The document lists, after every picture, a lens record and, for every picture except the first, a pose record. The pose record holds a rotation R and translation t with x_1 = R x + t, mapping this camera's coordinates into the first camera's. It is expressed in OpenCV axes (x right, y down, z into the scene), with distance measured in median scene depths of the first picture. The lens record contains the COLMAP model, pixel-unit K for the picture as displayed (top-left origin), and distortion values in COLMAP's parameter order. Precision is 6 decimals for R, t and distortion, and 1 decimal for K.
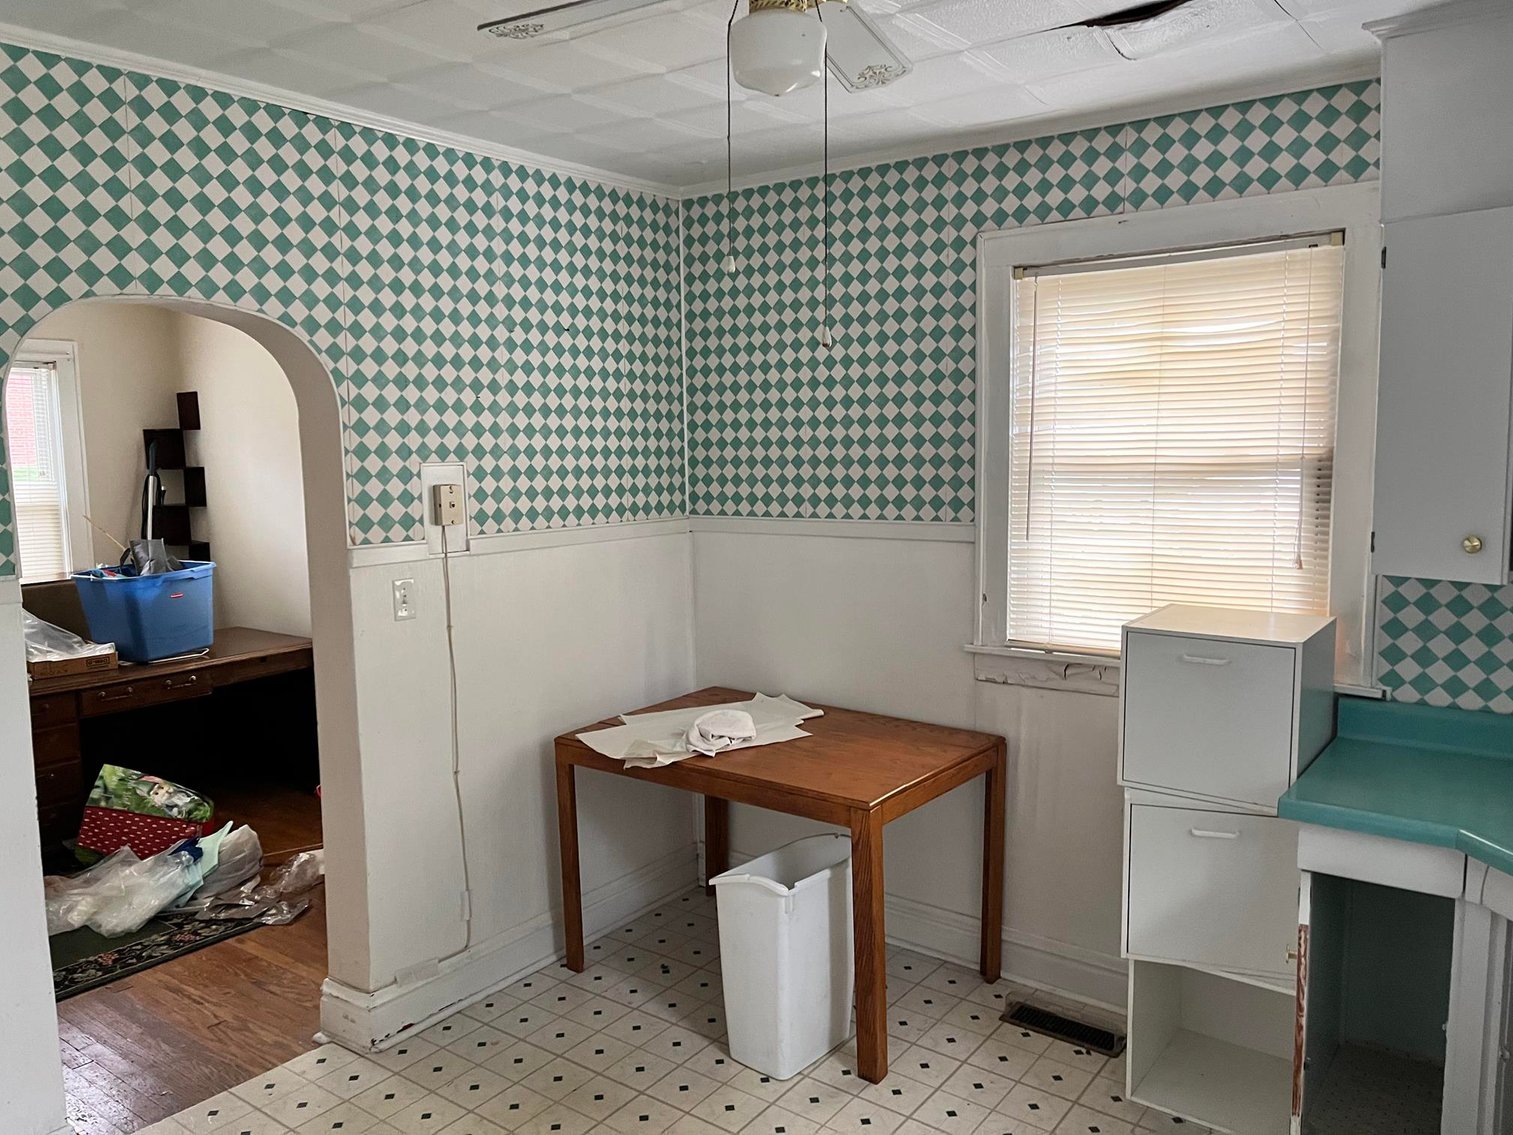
lens RADIAL K [[1154.7, 0, 768.9], [0, 1154.7, 571.7], [0, 0, 1]] dist [0.072325, -0.074989]
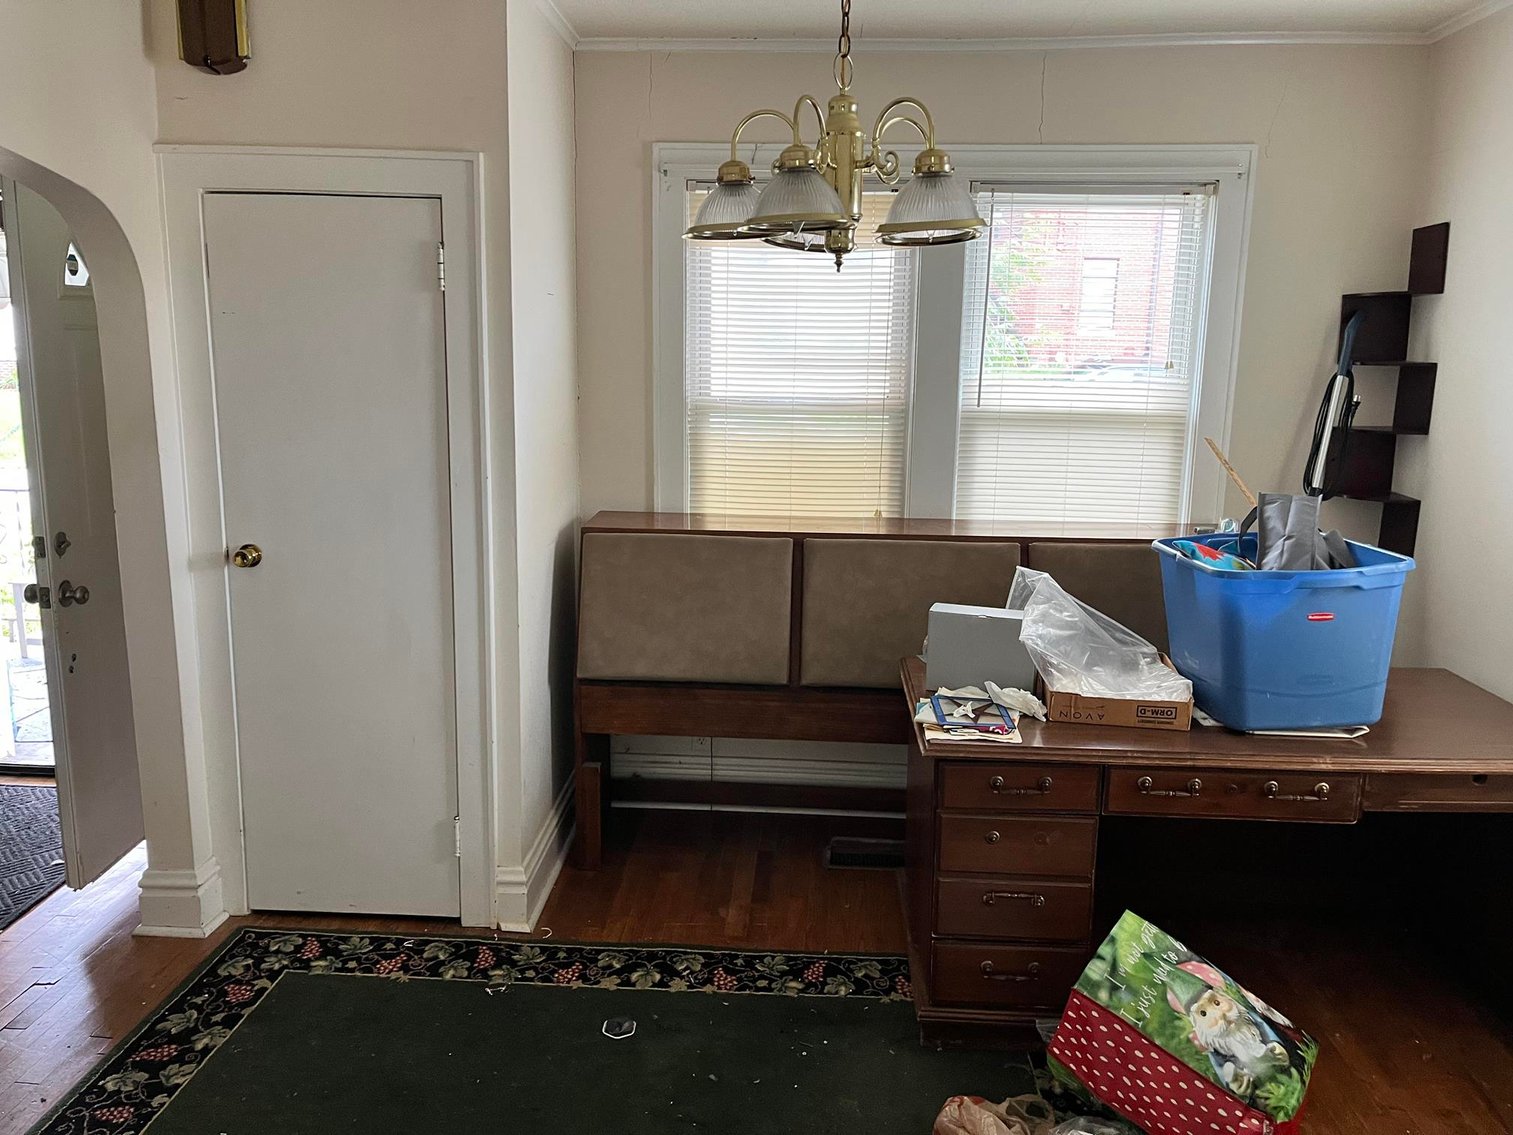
lens RADIAL K [[1154.7, 0, 724.6], [0, 1154.7, 561.4], [0, 0, 1]] dist [0.072325, -0.074989]
pose [[0.539390, 0.173569, -0.823974, -0.239357], [-0.112820, 0.984599, 0.133550, -0.041376], [0.834464, 0.020925, 0.550665, 0.519031]]
